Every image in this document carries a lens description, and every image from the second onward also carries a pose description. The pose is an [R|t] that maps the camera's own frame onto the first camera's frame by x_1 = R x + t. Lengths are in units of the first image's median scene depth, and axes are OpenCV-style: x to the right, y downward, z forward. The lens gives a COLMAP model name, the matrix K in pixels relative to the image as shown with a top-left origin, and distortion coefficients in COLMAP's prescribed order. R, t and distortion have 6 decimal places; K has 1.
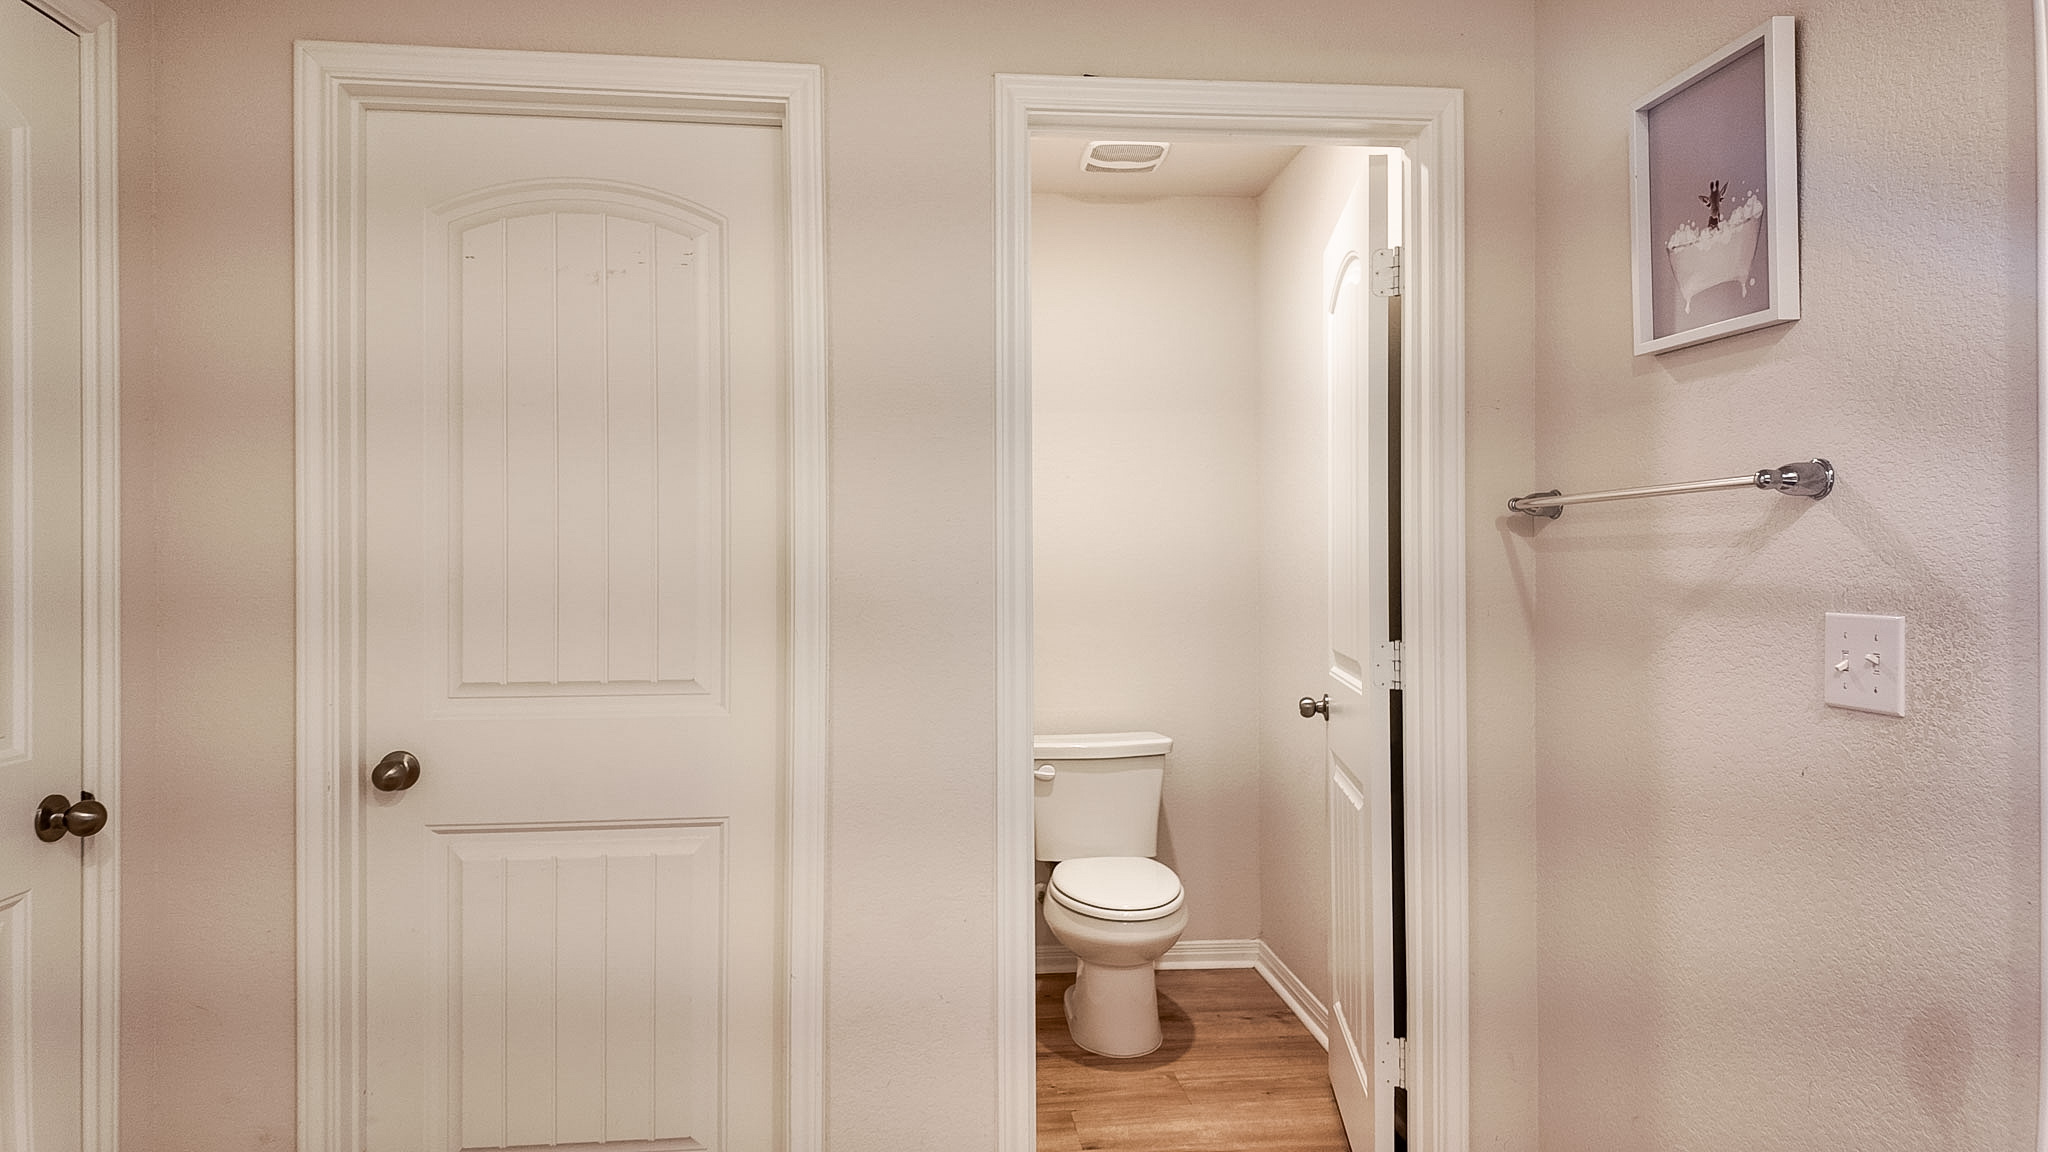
lens RADIAL K [[1201.3, 0, 1013.0], [0, 1201.3, 570.6], [0, 0, 1]] dist [0.043857, -0.036932]
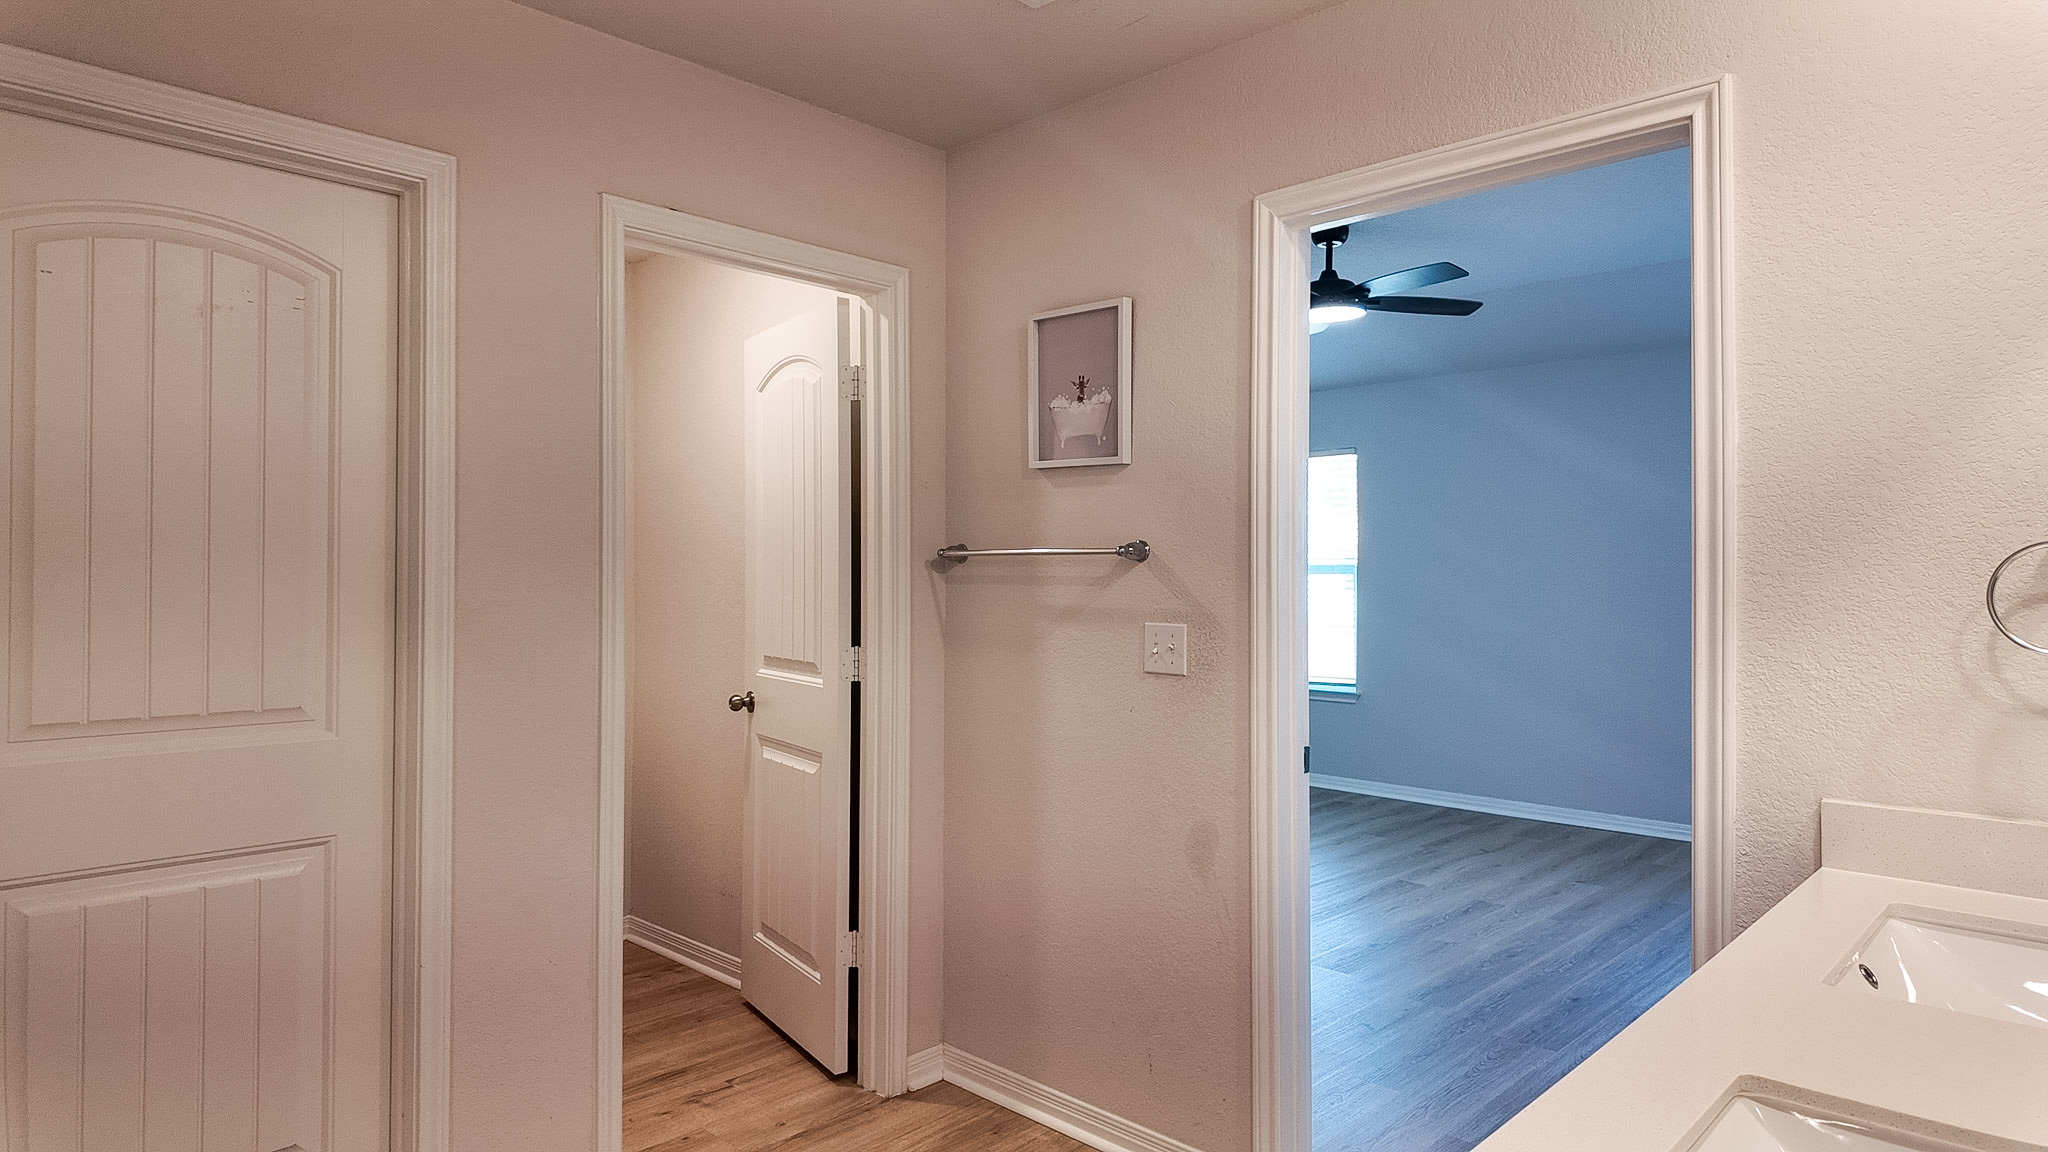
lens RADIAL K [[1201.3, 0, 1014.0], [0, 1201.3, 574.3], [0, 0, 1]] dist [0.043857, -0.036932]
pose [[0.766370, 0.005543, 0.642376, -0.552727], [-0.003629, 0.999984, -0.004299, -0.025917], [-0.642389, 0.000964, 0.766378, -0.236318]]
